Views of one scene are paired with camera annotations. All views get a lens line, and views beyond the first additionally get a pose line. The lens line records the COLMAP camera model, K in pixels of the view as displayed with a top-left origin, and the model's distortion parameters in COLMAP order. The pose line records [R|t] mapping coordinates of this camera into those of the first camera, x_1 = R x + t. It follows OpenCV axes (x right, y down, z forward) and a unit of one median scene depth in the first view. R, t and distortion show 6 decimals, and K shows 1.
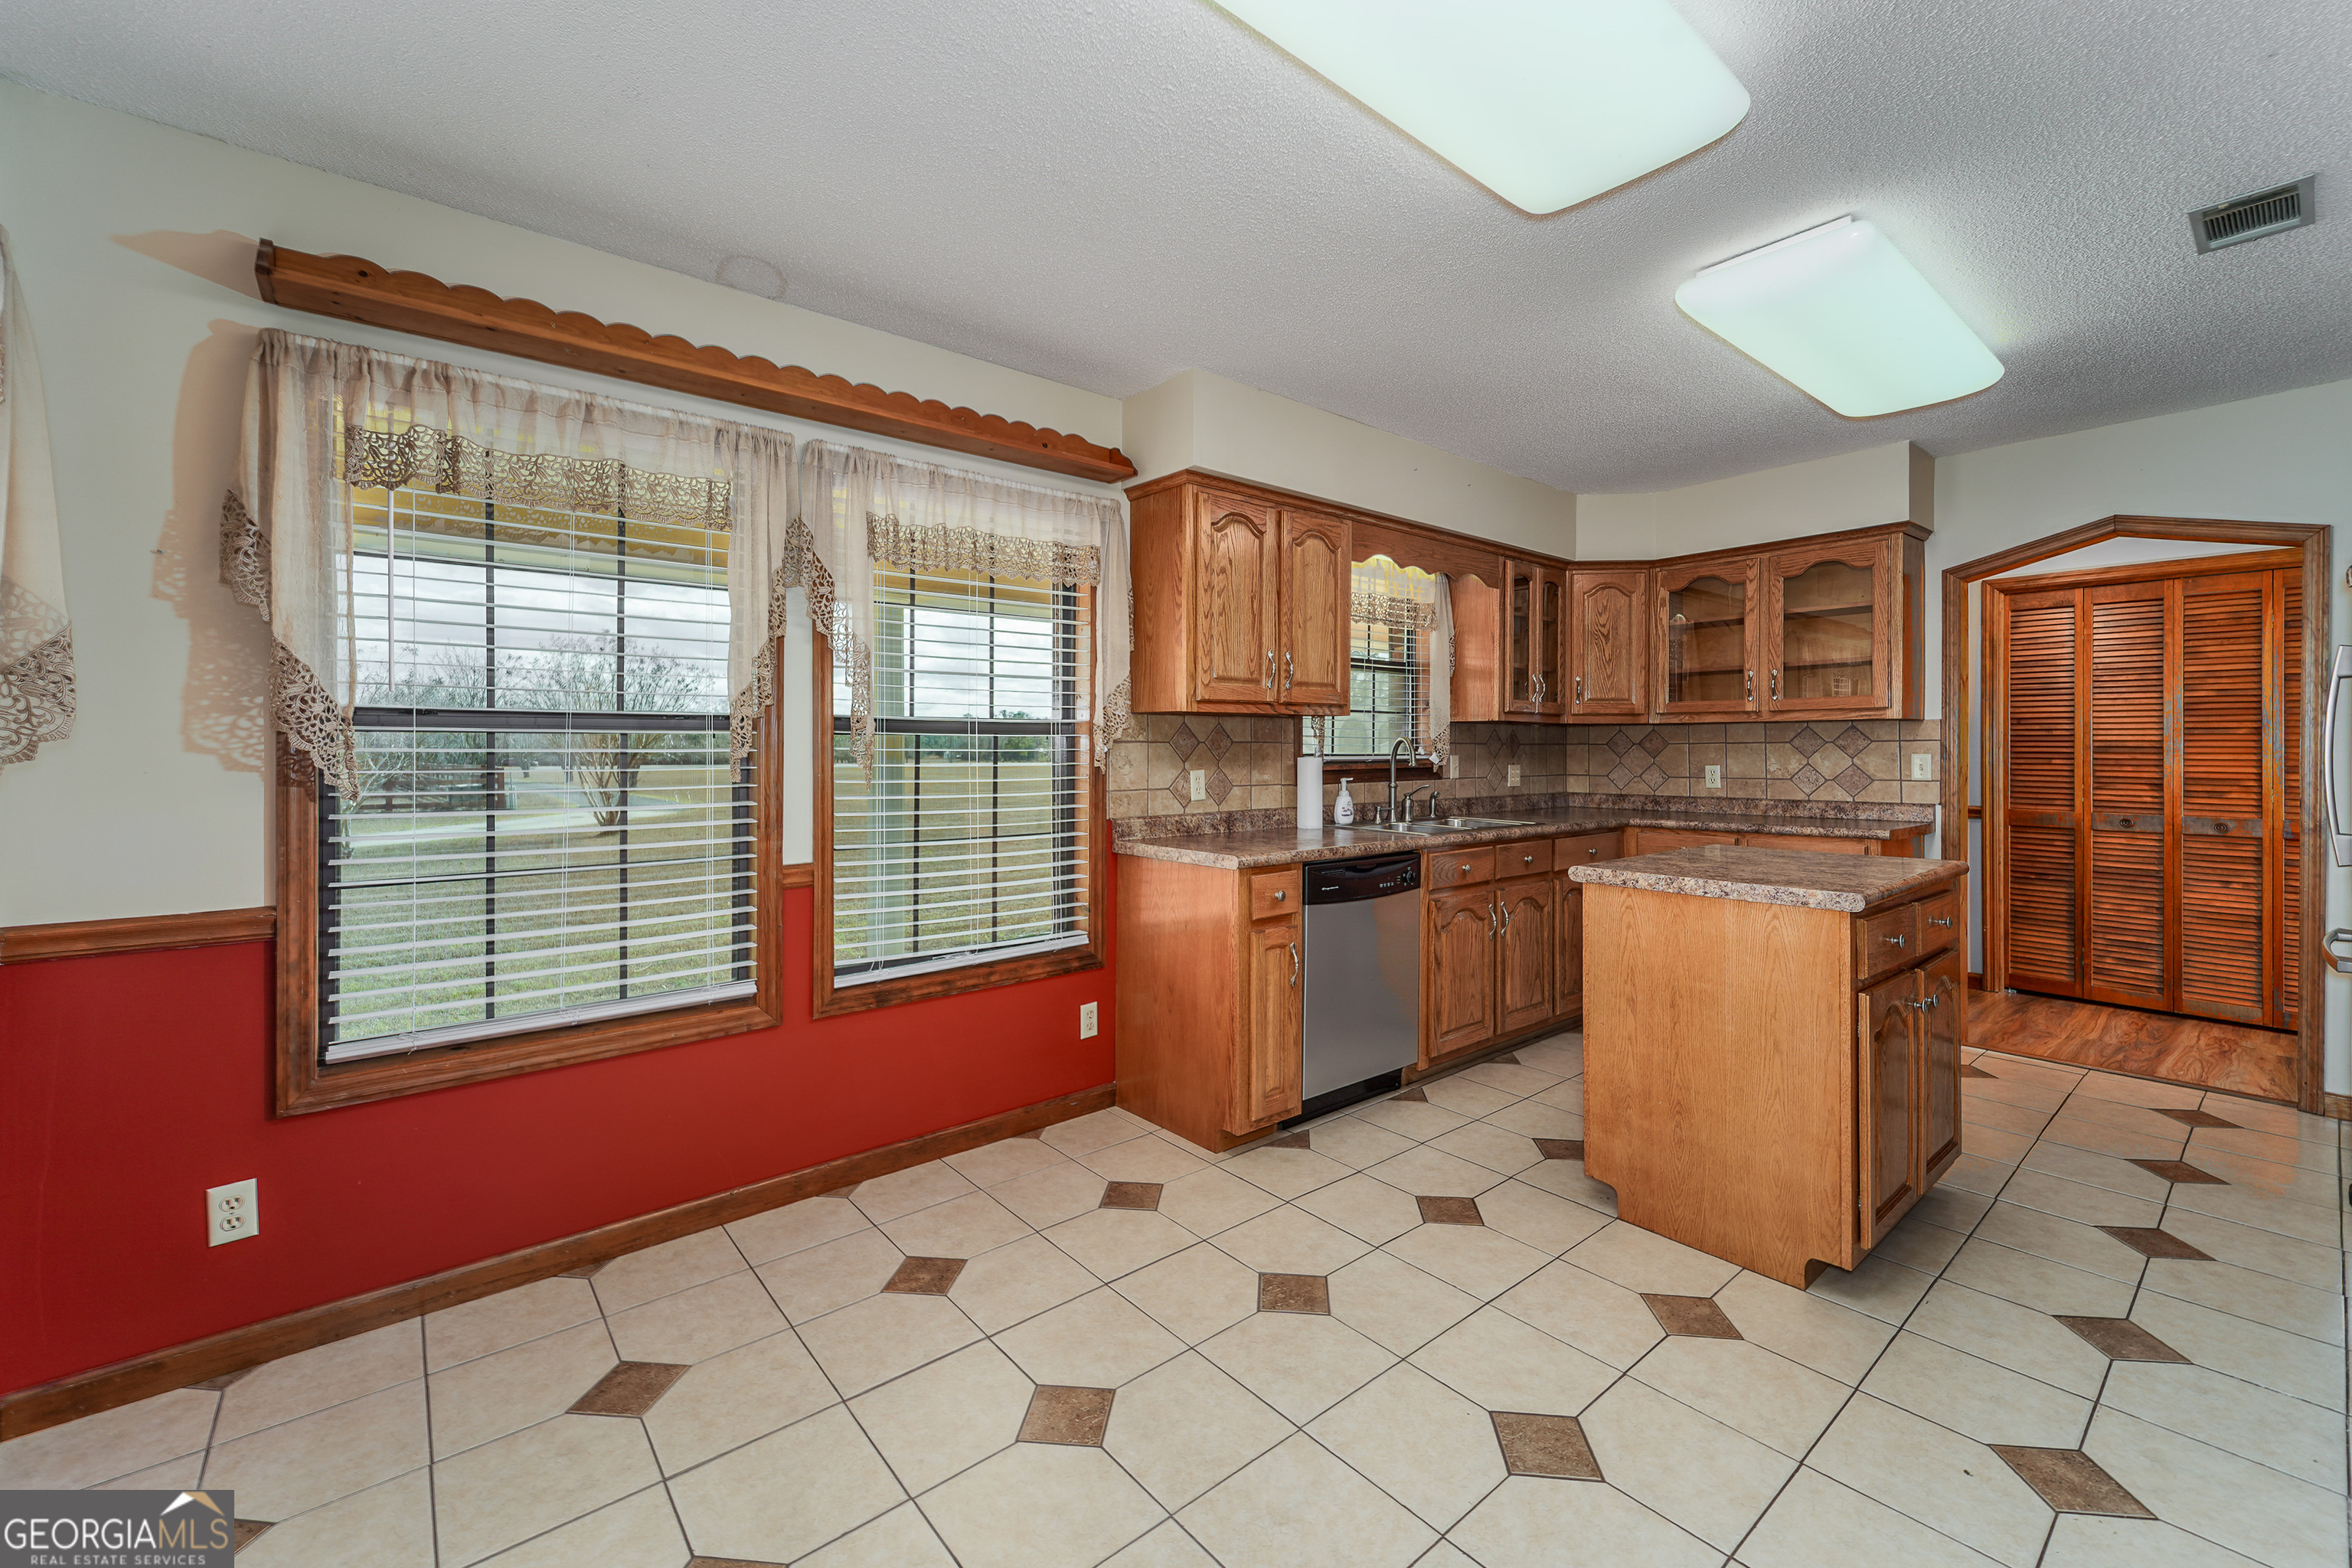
lens RADIAL K [[946.5, 0, 1180.0], [0, 946.5, 747.8], [0, 0, 1]] dist [0.001035, -0.000047]
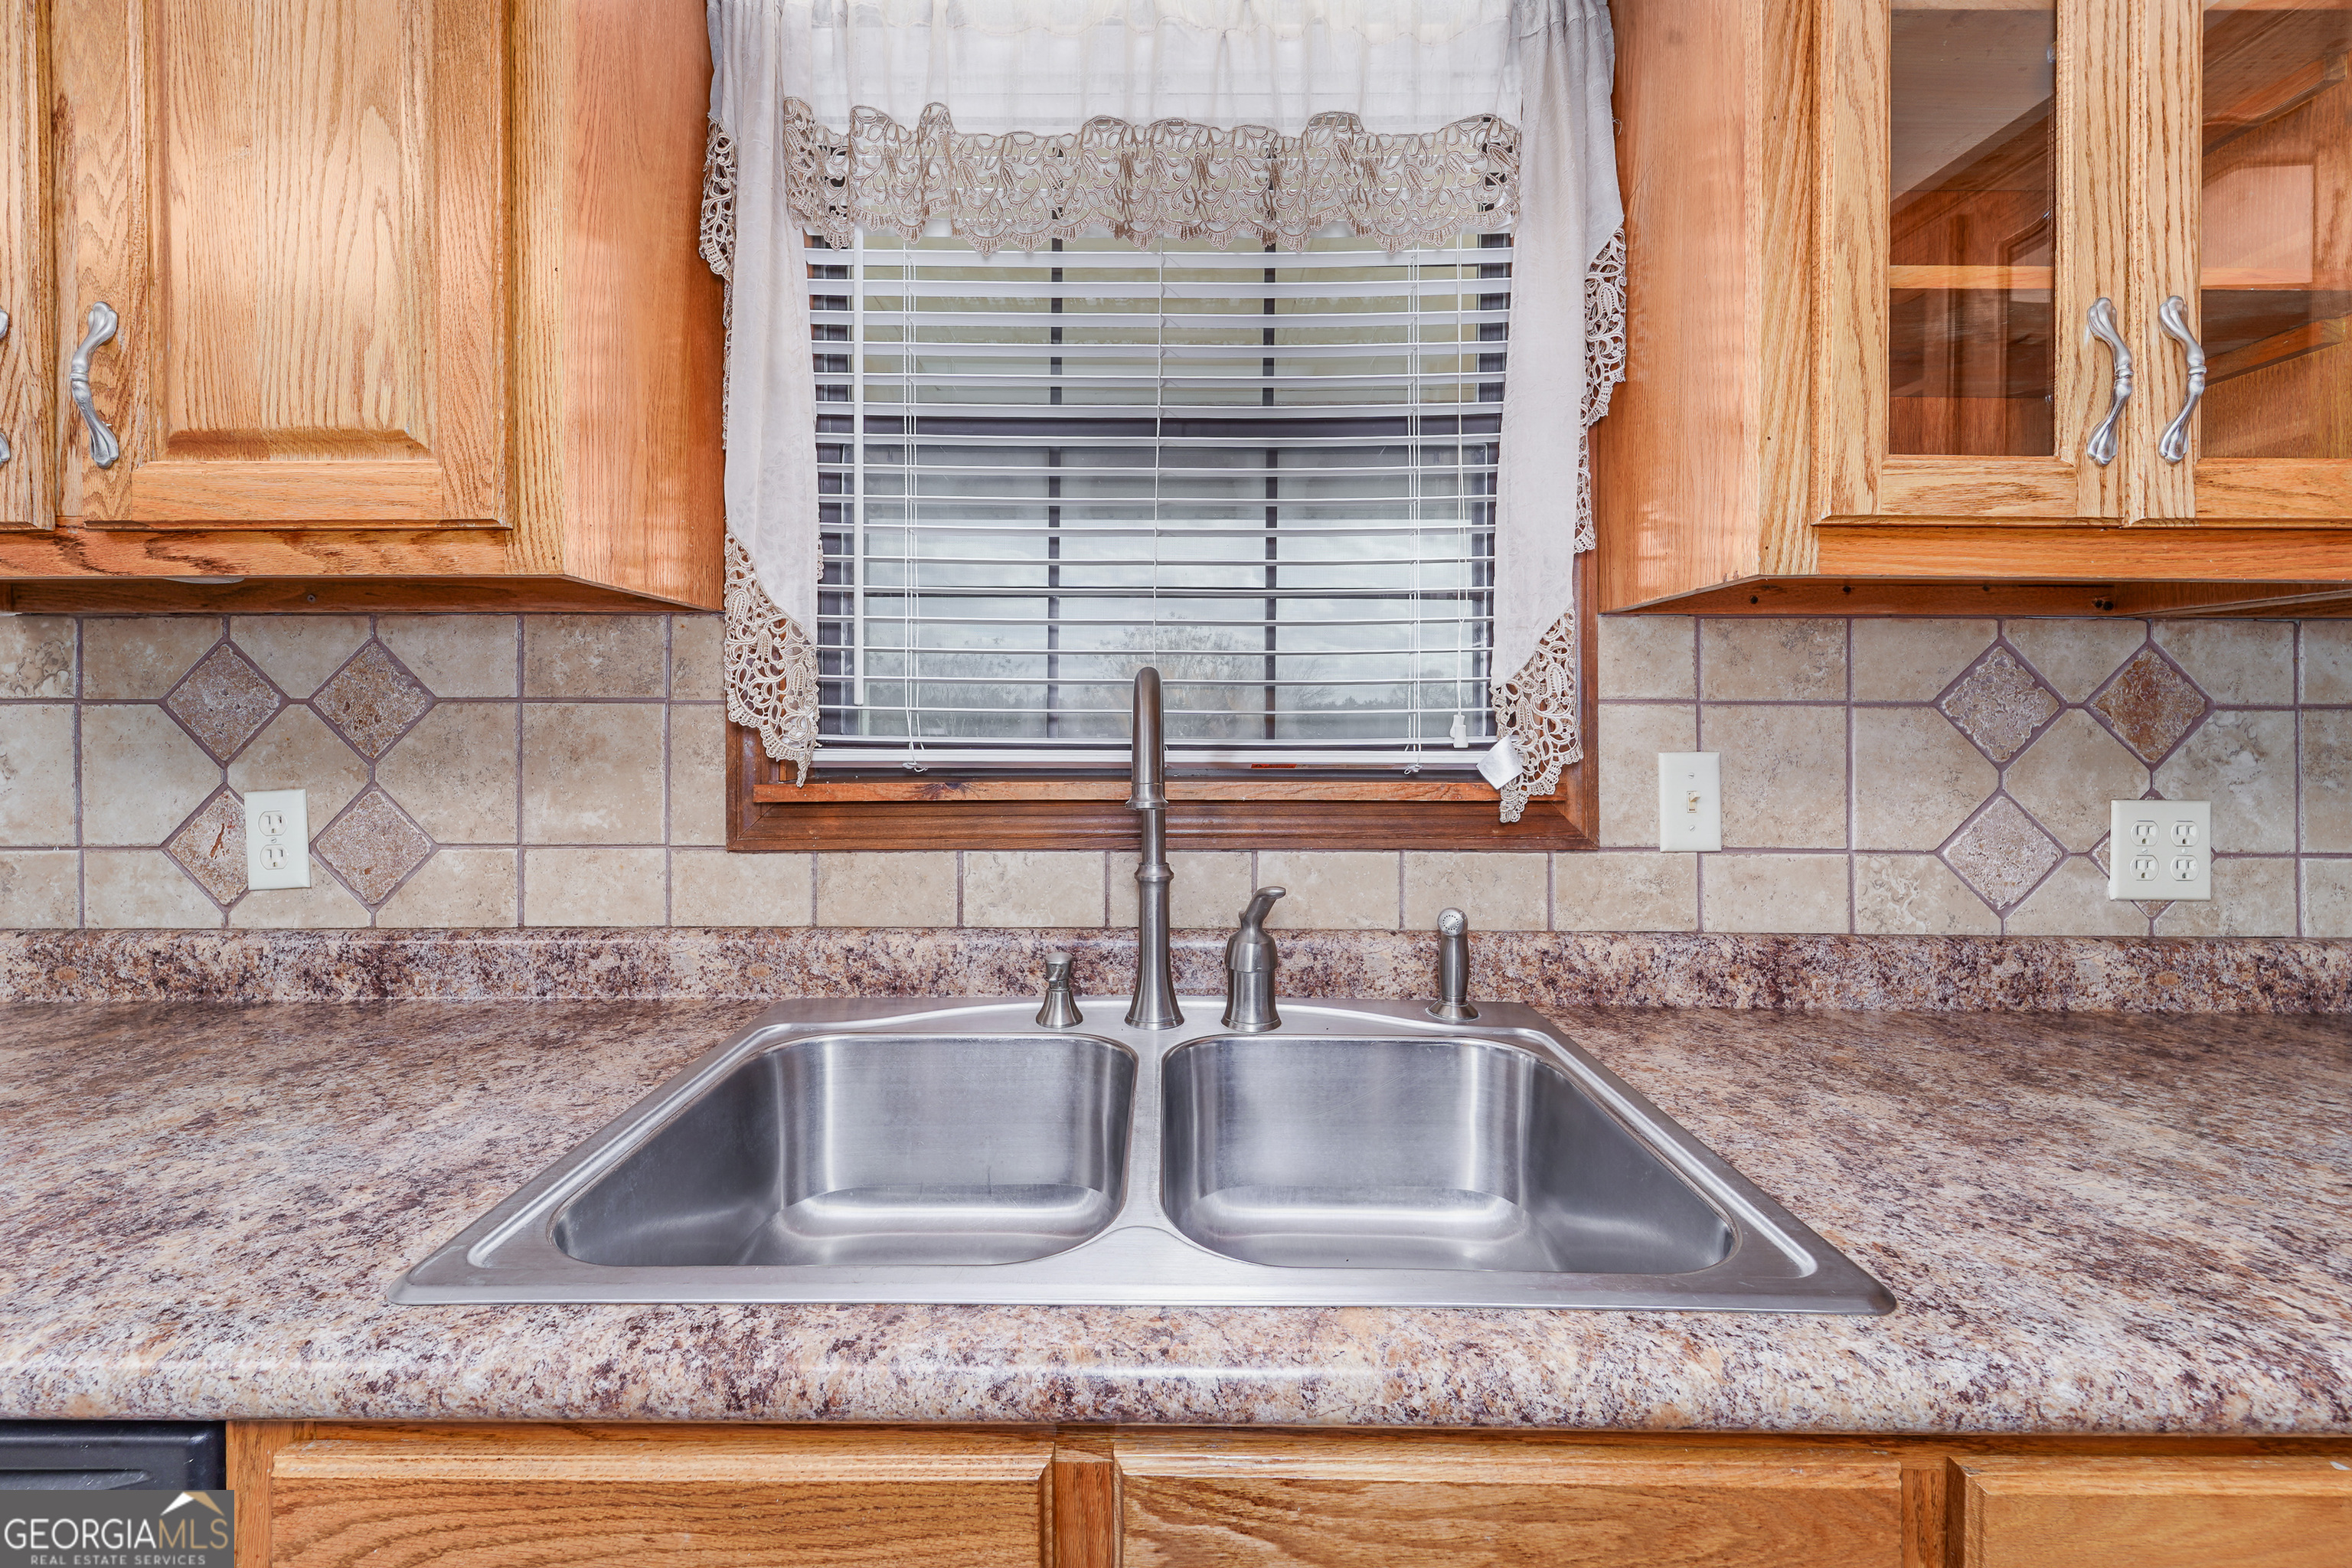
lens RADIAL K [[946.5, 0, 1180.0], [0, 946.5, 747.8], [0, 0, 1]] dist [0.001035, -0.000047]
pose [[0.766667, 0.002060, -0.642041, 0.315817], [-0.001913, 0.999998, 0.000924, 0.005976], [0.642042, 0.000519, 0.766669, 0.676711]]
